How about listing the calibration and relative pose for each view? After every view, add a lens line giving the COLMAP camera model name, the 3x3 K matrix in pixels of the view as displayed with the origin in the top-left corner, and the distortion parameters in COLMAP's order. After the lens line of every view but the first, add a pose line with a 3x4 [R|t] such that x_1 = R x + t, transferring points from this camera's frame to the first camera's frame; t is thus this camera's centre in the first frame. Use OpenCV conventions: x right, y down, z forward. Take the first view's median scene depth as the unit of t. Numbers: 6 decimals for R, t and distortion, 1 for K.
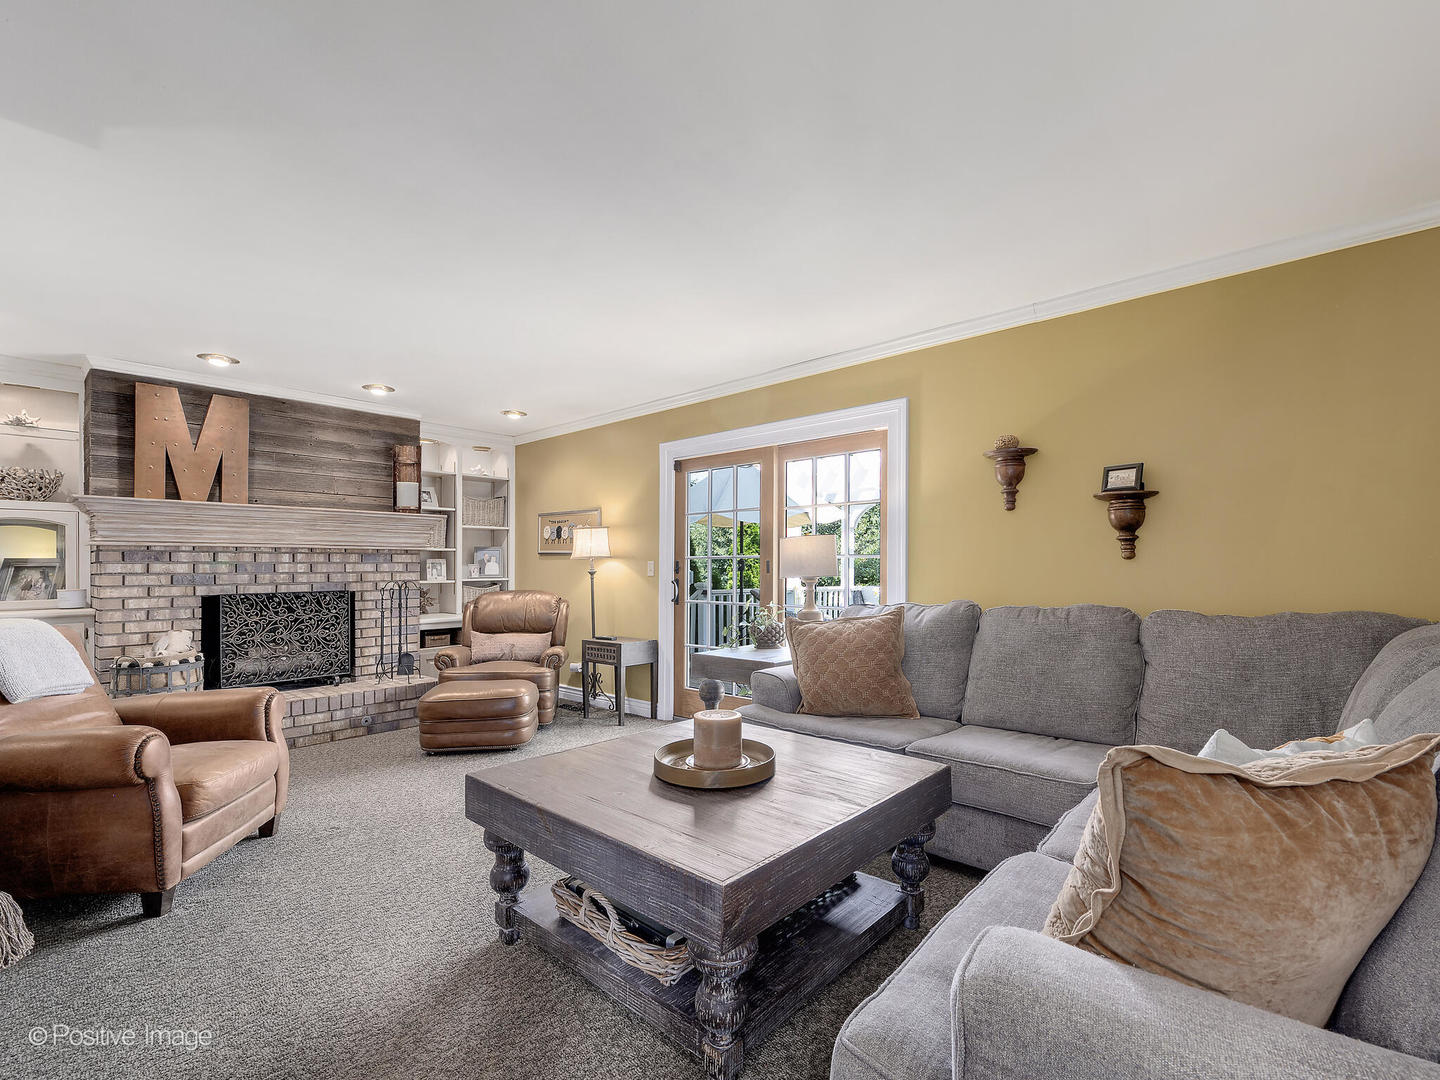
lens RADIAL K [[671.6, 0, 722.7], [0, 671.6, 547.6], [0, 0, 1]] dist [-0.000405, -0.000727]
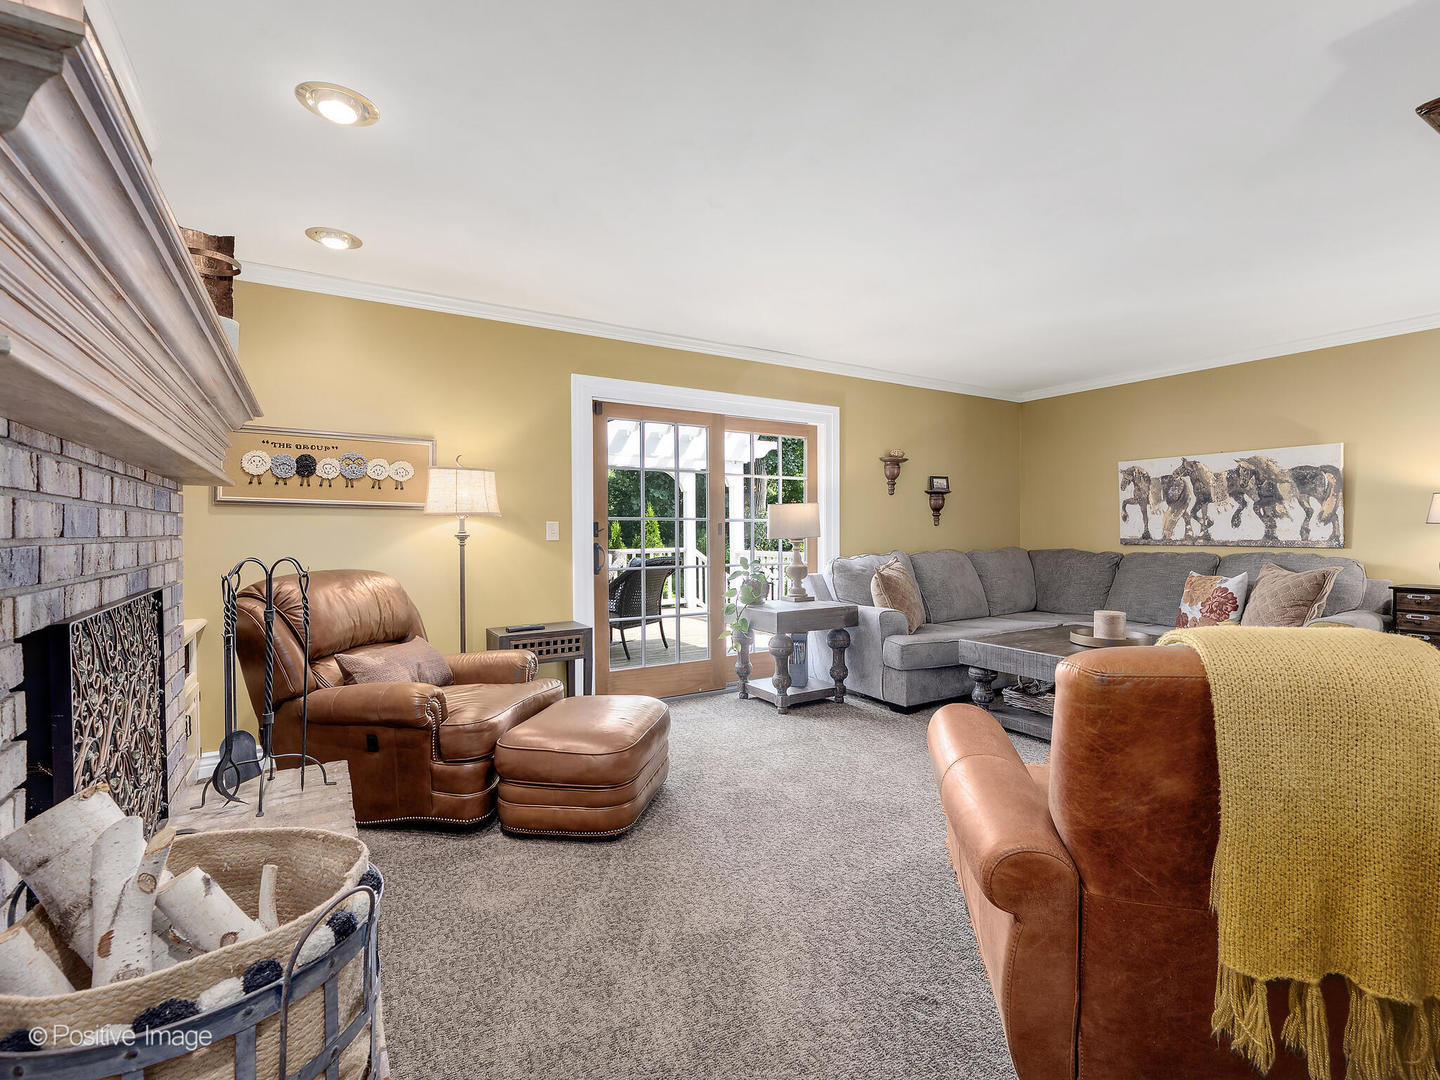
lens RADIAL K [[671.6, 0, 722.7], [0, 671.6, 547.6], [0, 0, 1]] dist [-0.000405, -0.000727]
pose [[0.272508, -0.015736, 0.962025, -1.130228], [-0.021282, 0.999523, 0.022378, 0.040475], [-0.961918, -0.026572, 0.272043, 0.847314]]
